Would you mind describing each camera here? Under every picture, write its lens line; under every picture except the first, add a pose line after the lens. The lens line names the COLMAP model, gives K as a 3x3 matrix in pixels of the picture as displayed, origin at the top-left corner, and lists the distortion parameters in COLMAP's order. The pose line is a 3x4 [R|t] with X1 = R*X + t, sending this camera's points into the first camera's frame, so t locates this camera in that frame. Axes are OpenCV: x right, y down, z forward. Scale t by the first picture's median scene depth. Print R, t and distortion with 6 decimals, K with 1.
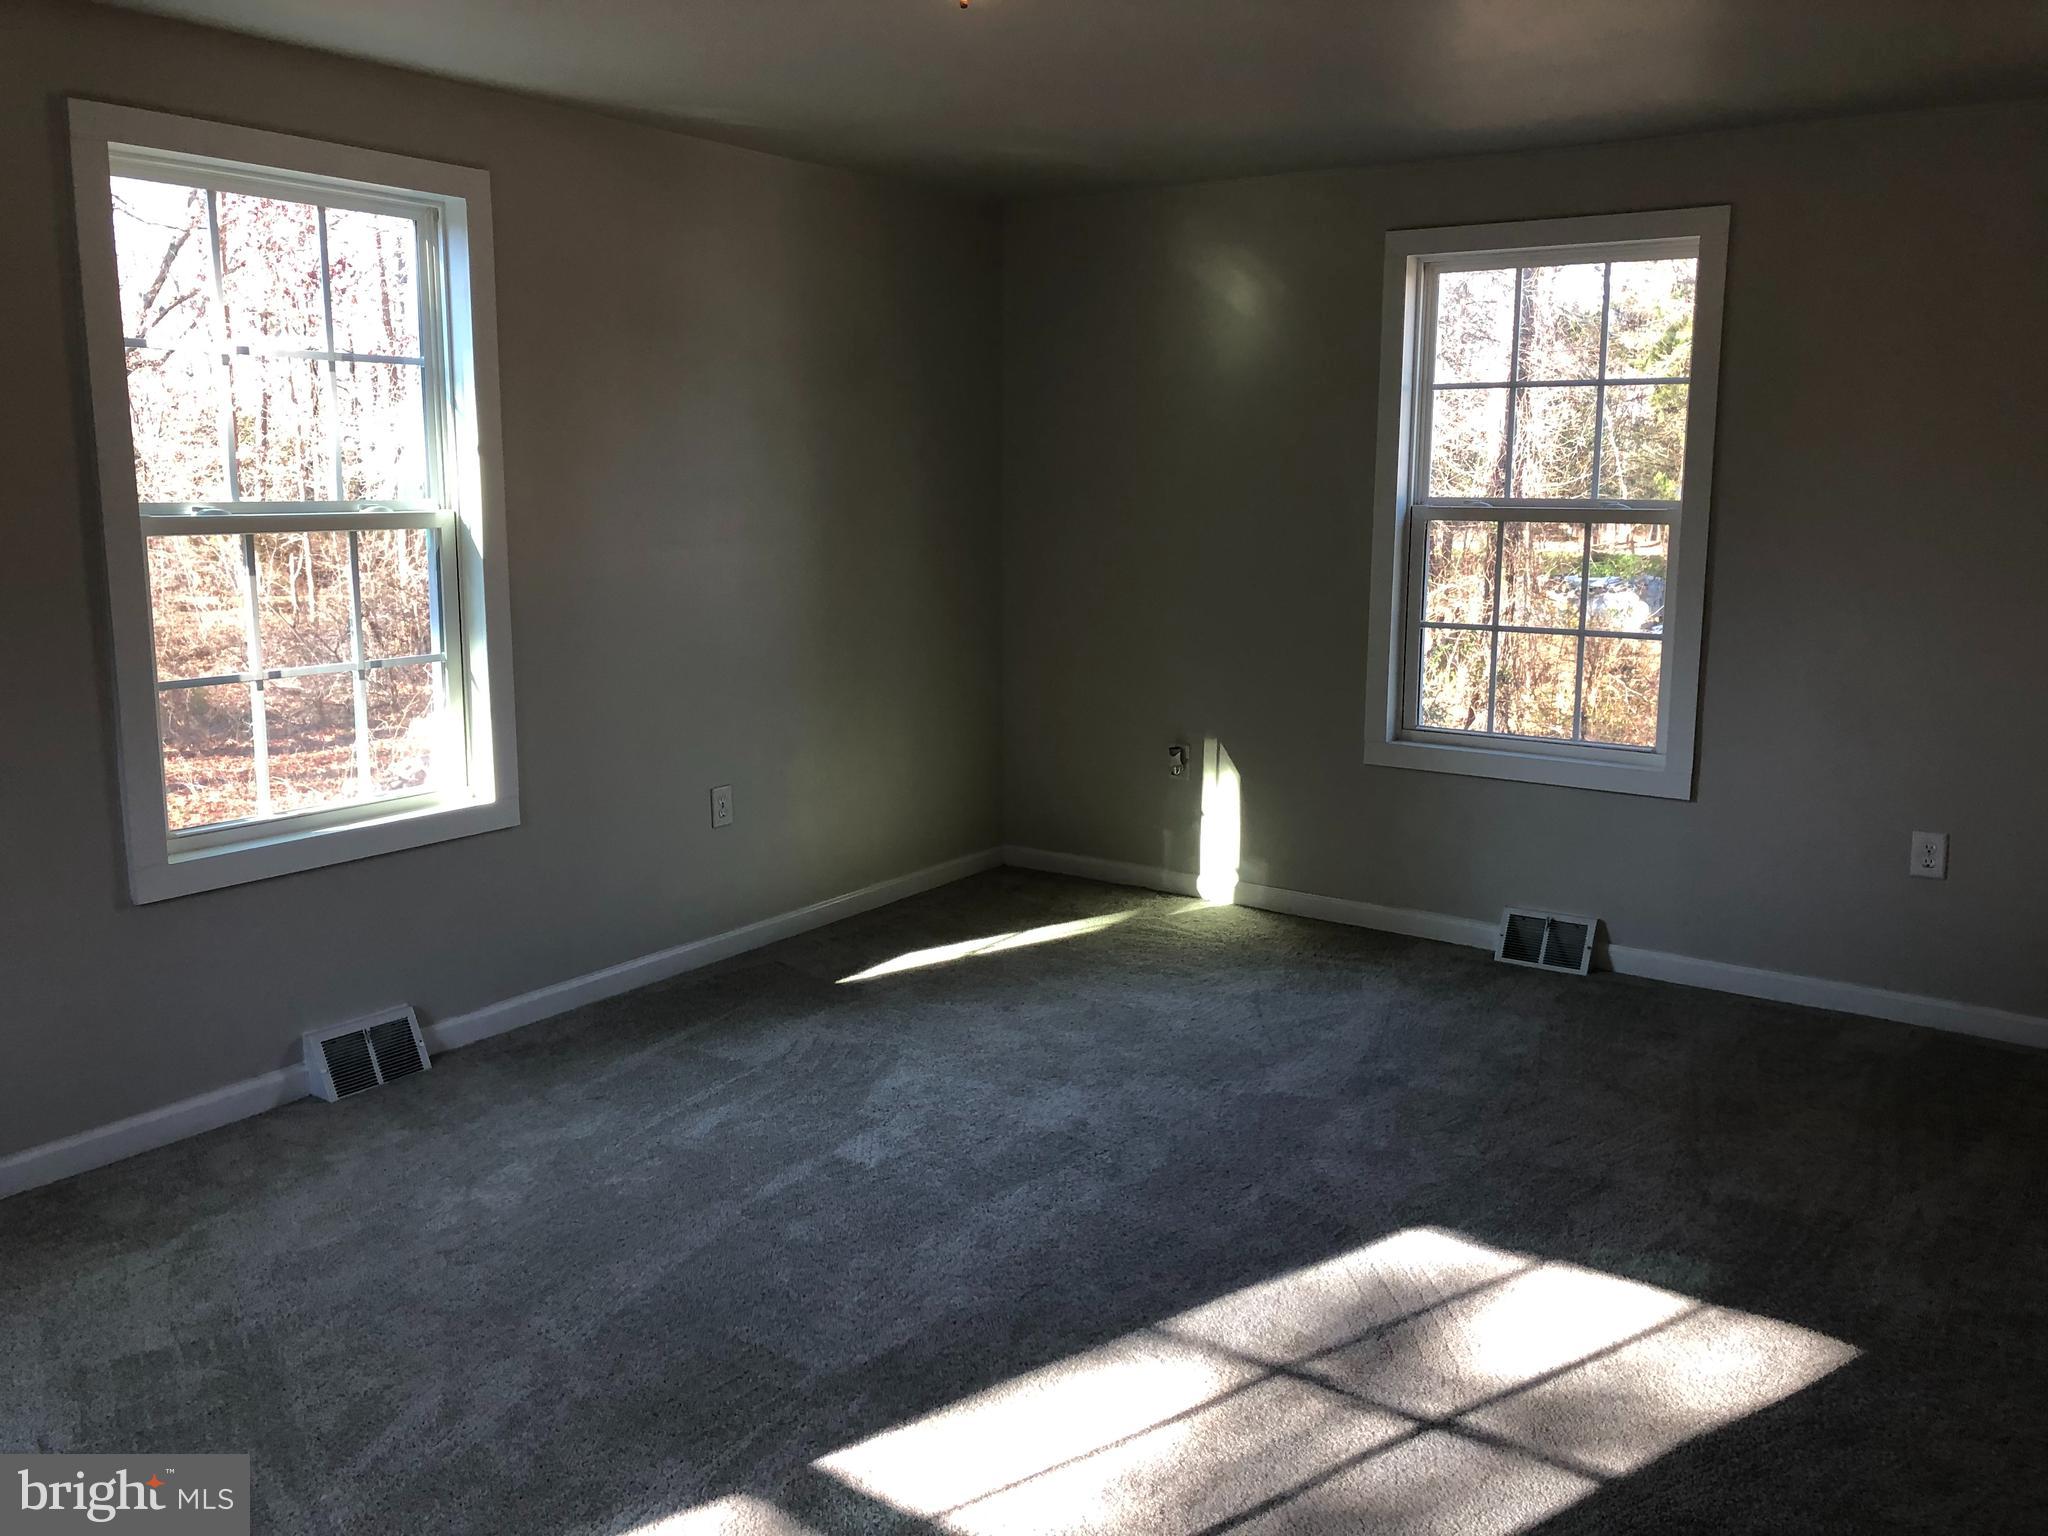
lens RADIAL K [[1667.7, 0, 1024.0], [0, 1667.7, 768.0], [0, 0, 1]] dist [0.023032, -0.005496]
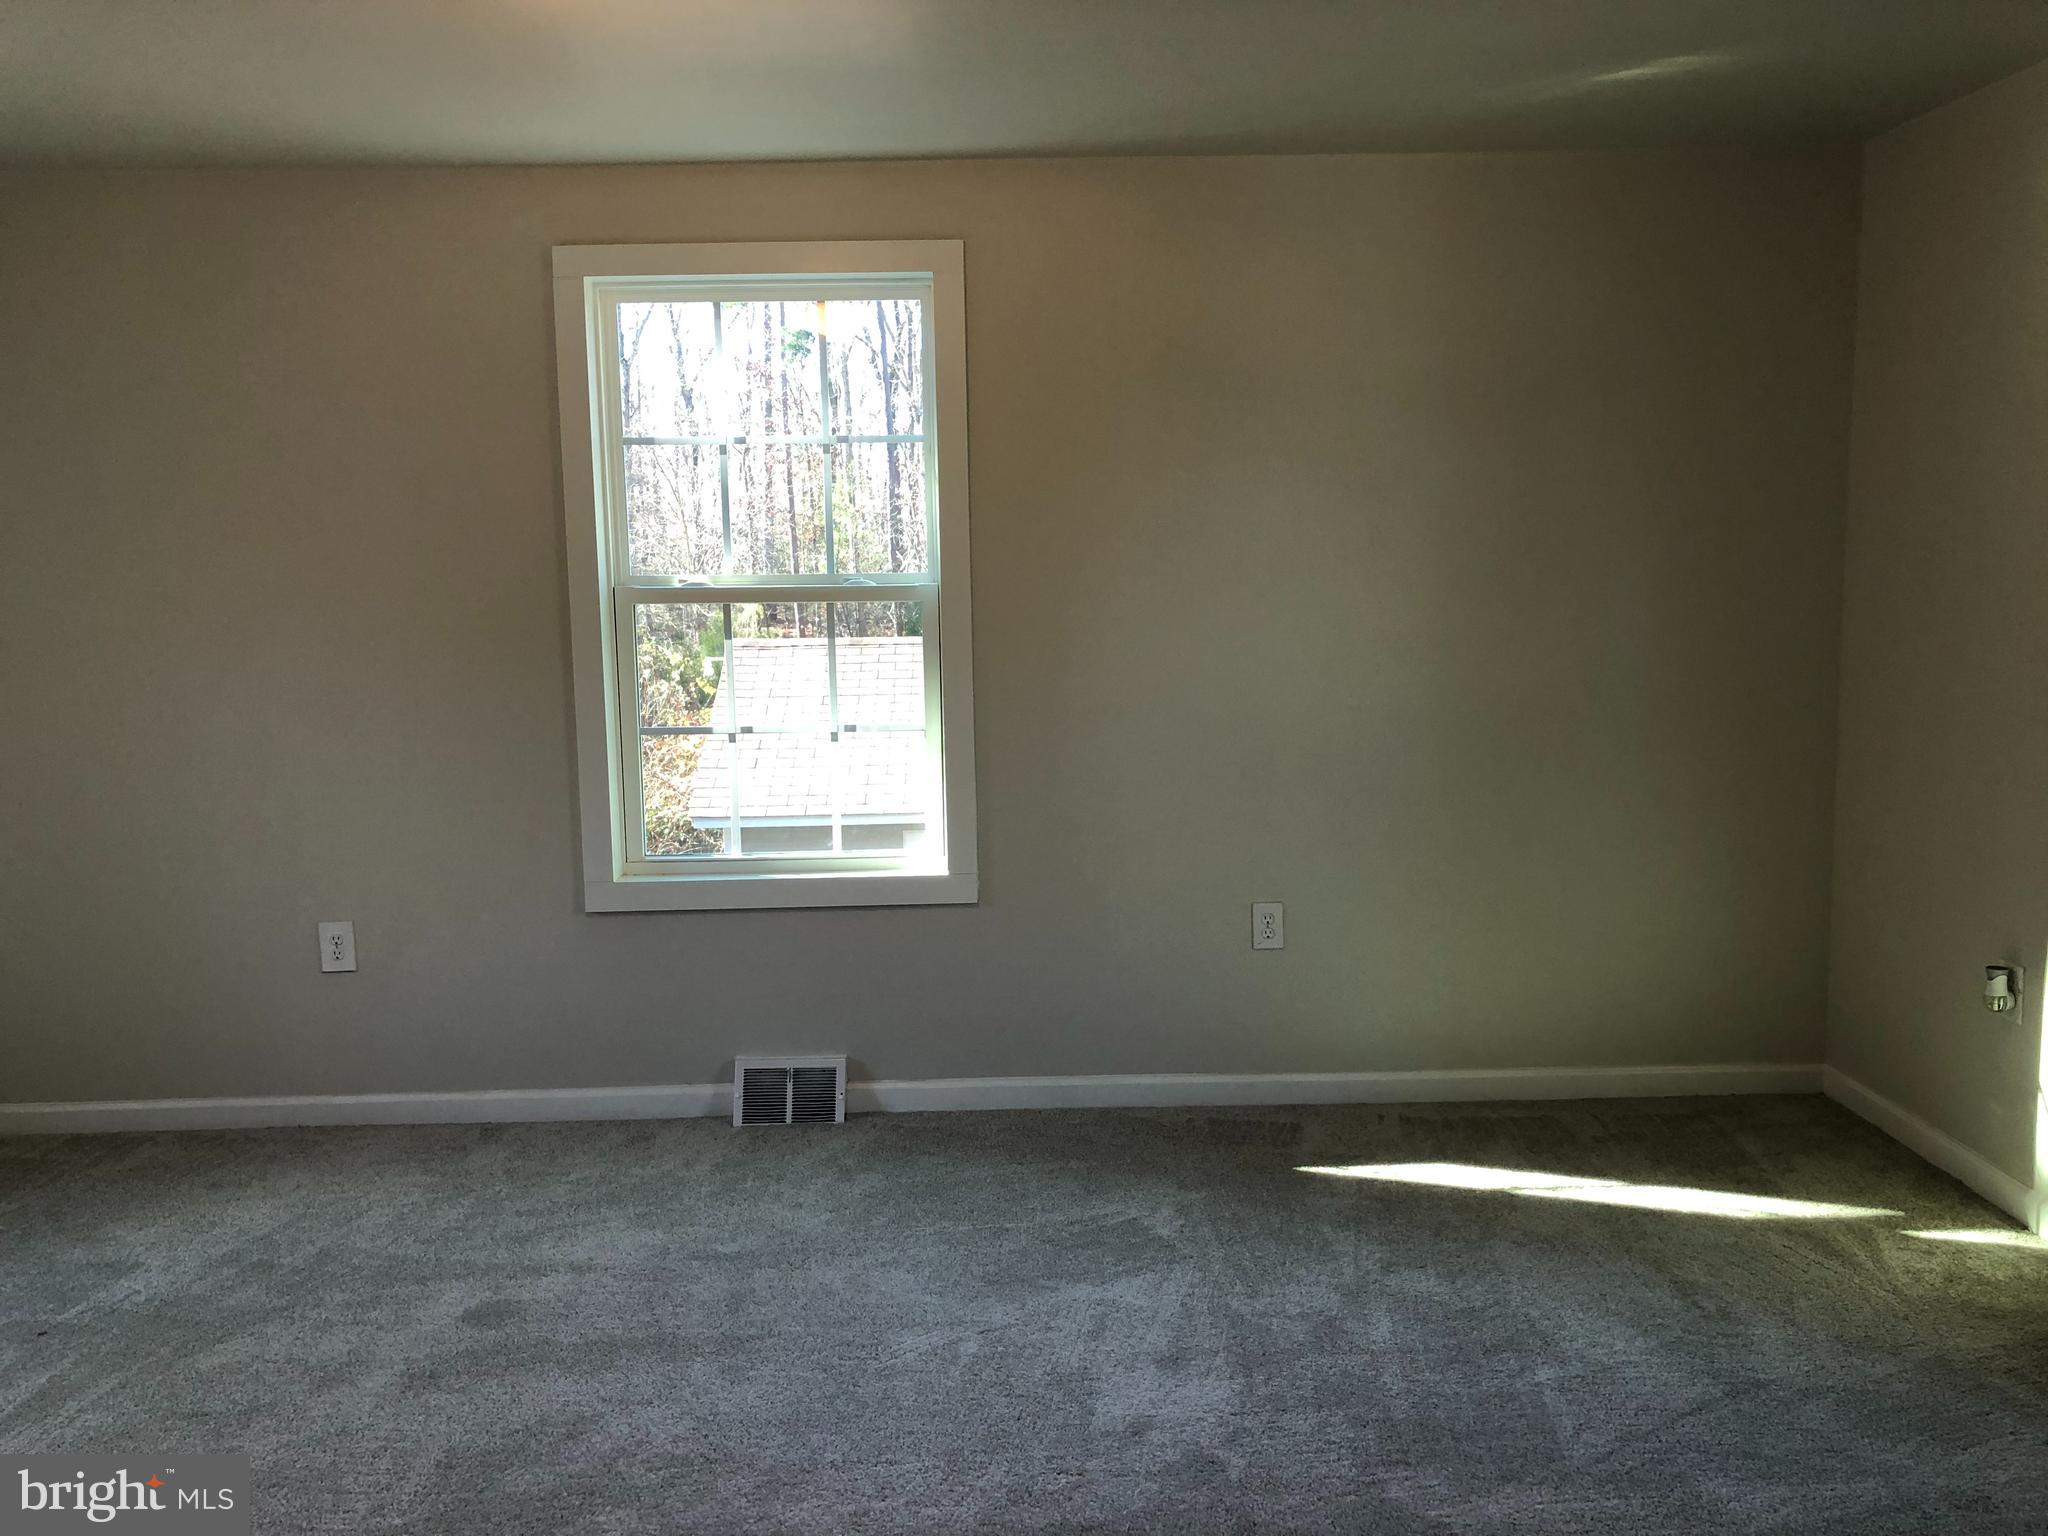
lens RADIAL K [[1731.1, 0, 1014.7], [0, 1731.1, 760.6], [0, 0, 1]] dist [0.096601, -0.198546]
pose [[0.567219, 0.096194, -0.817930, 0.570346], [-0.121665, 0.992046, 0.032299, -0.090461], [0.814531, 0.081193, 0.574411, 0.469430]]
